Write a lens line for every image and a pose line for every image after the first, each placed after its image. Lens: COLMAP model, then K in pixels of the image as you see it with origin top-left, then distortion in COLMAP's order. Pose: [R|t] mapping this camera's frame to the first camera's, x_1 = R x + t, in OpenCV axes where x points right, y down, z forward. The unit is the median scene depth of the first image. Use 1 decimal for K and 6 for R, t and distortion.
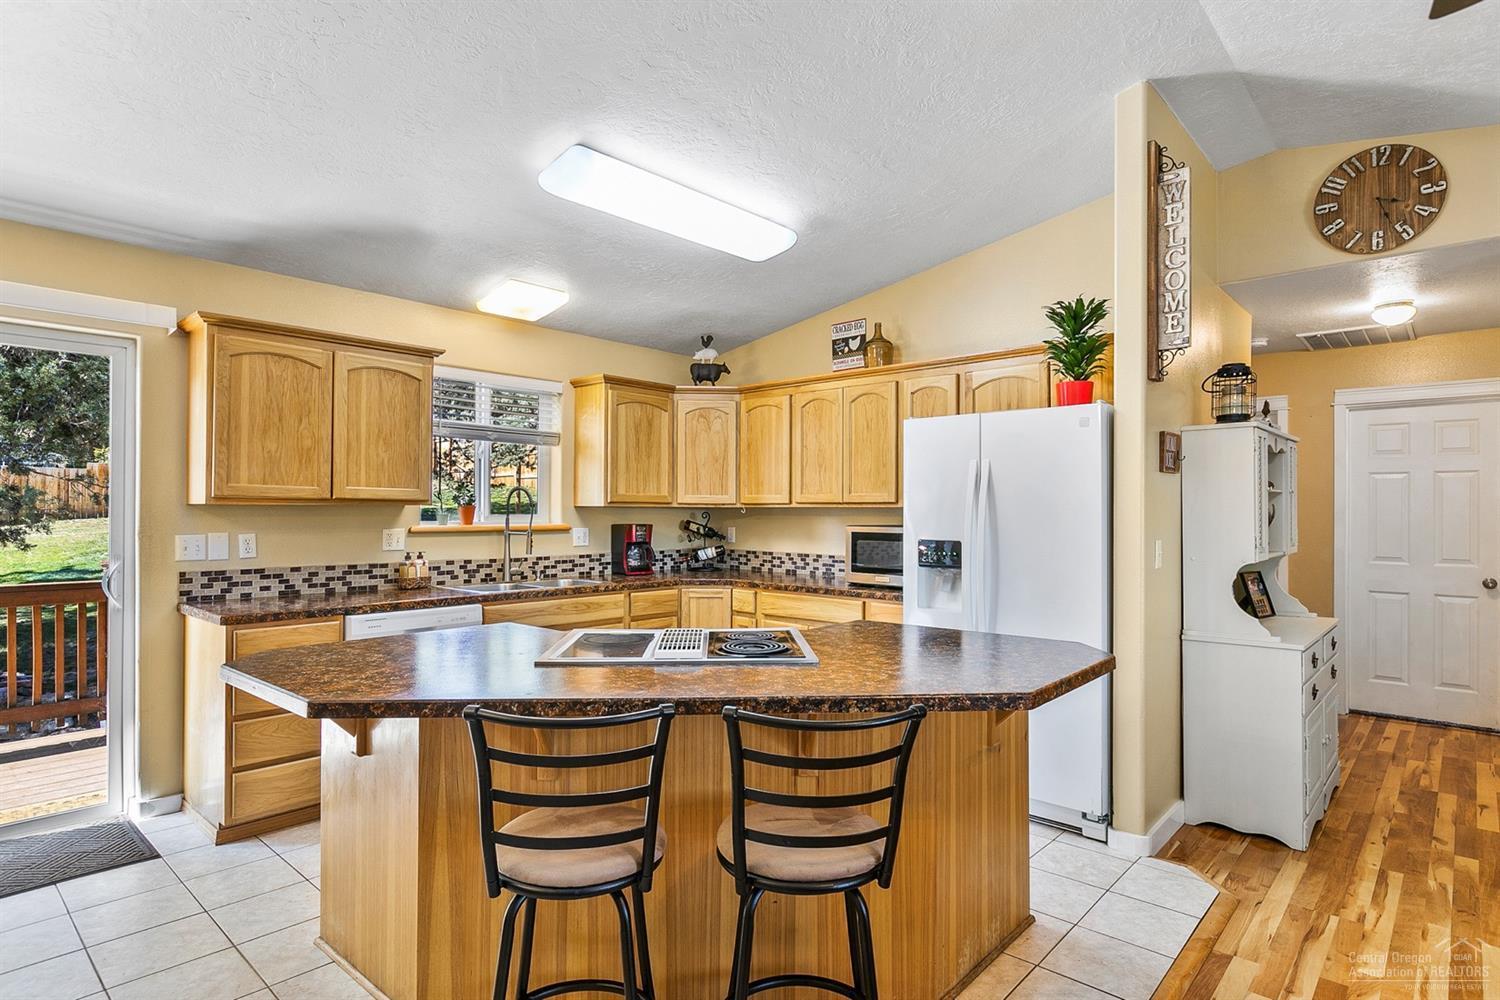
lens RADIAL K [[790.5, 0, 750.0], [0, 790.5, 506.1], [0, 0, 1]] dist [-0.002084, -0.000989]
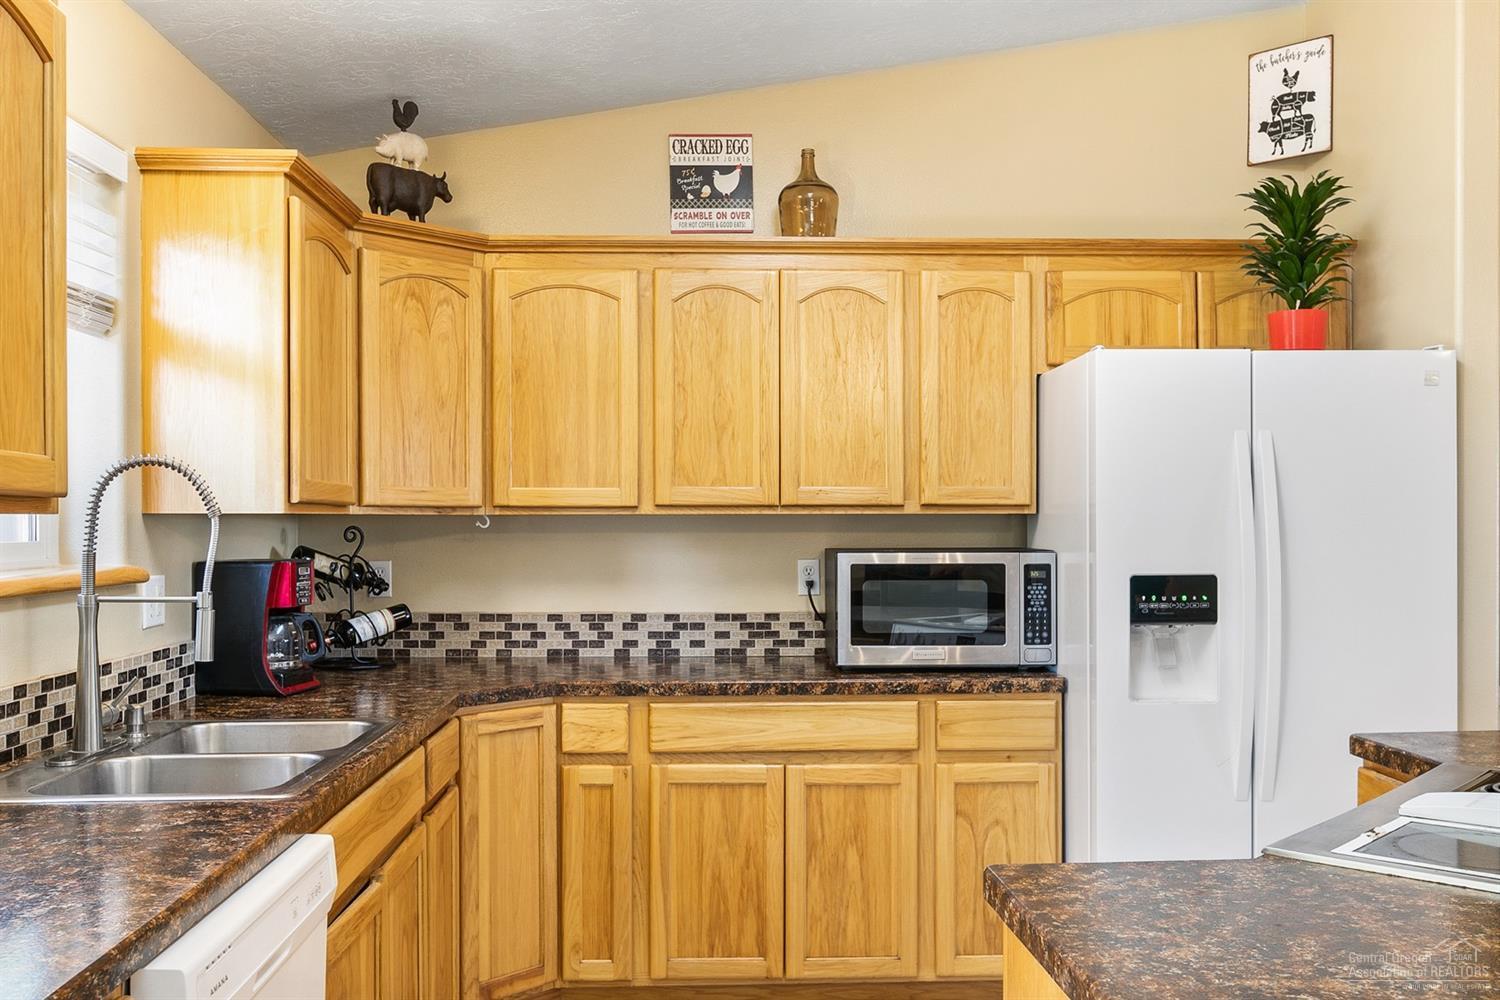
lens RADIAL K [[1380.6, 0, 752.8], [0, 1380.6, 507.9], [0, 0, 1]] dist [0.003373, 0.000000]
pose [[0.713397, 0.000144, 0.700760, -0.455735], [-0.000485, 1.000000, 0.000288, -0.002400], [-0.700760, -0.000545, 0.713397, 0.371525]]
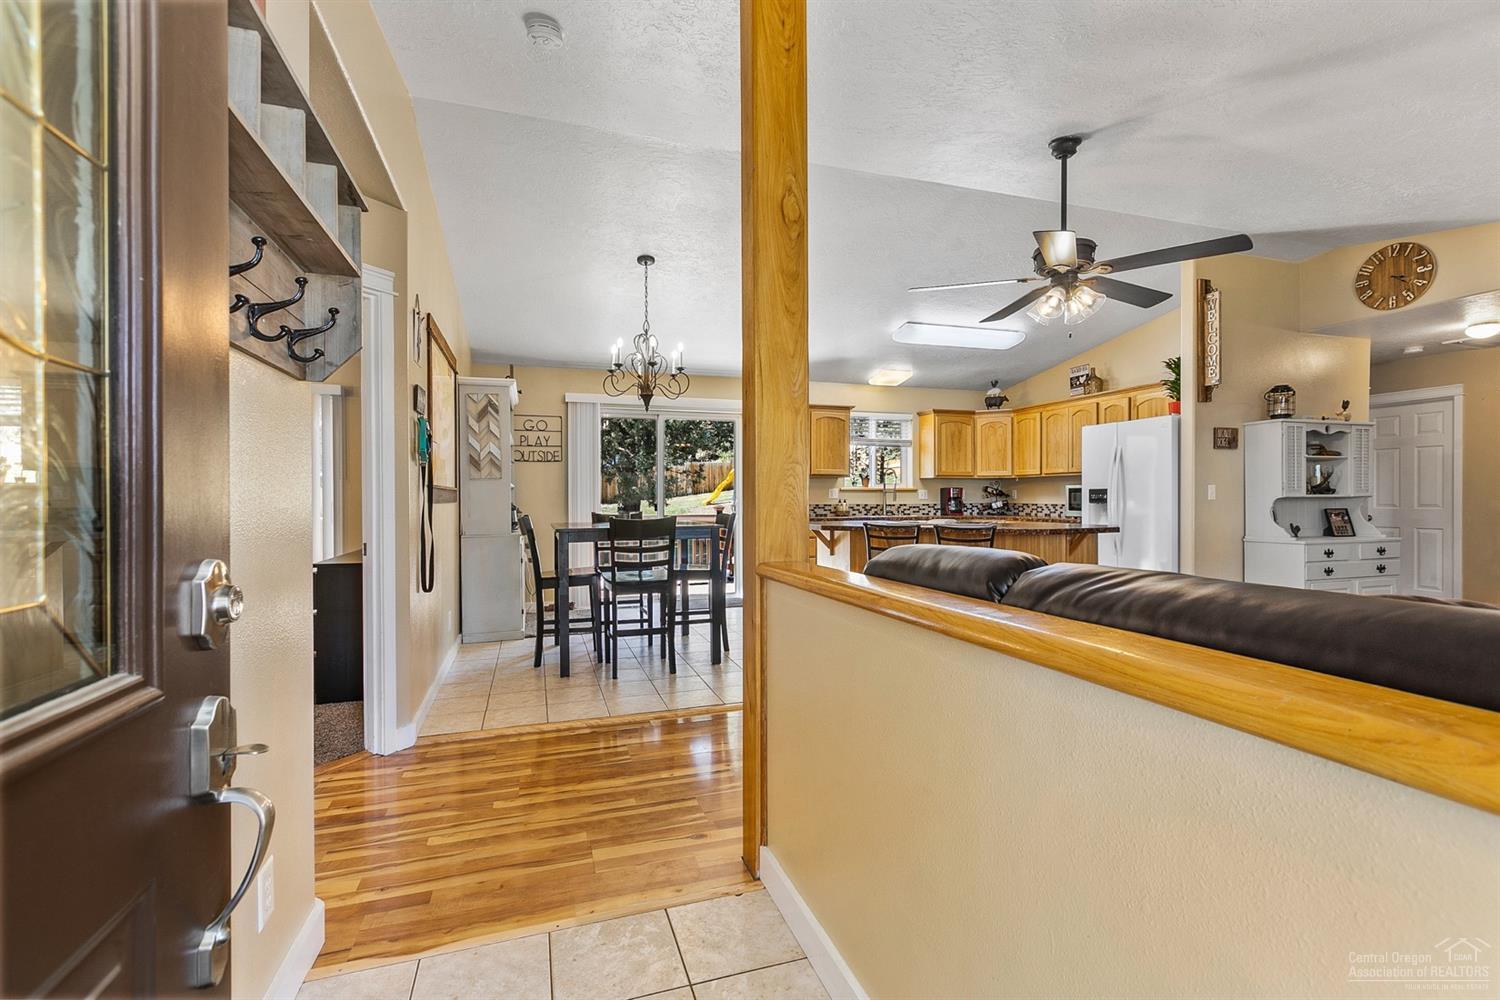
lens RADIAL K [[675.8, 0, 755.8], [0, 675.8, 498.8], [0, 0, 1]] dist [0.002951, 0.000800]
pose [[0.873197, -0.004911, -0.487343, 0.225458], [0.008618, 0.999948, 0.005365, 0.036970], [0.487291, -0.008885, 0.873194, -0.610412]]
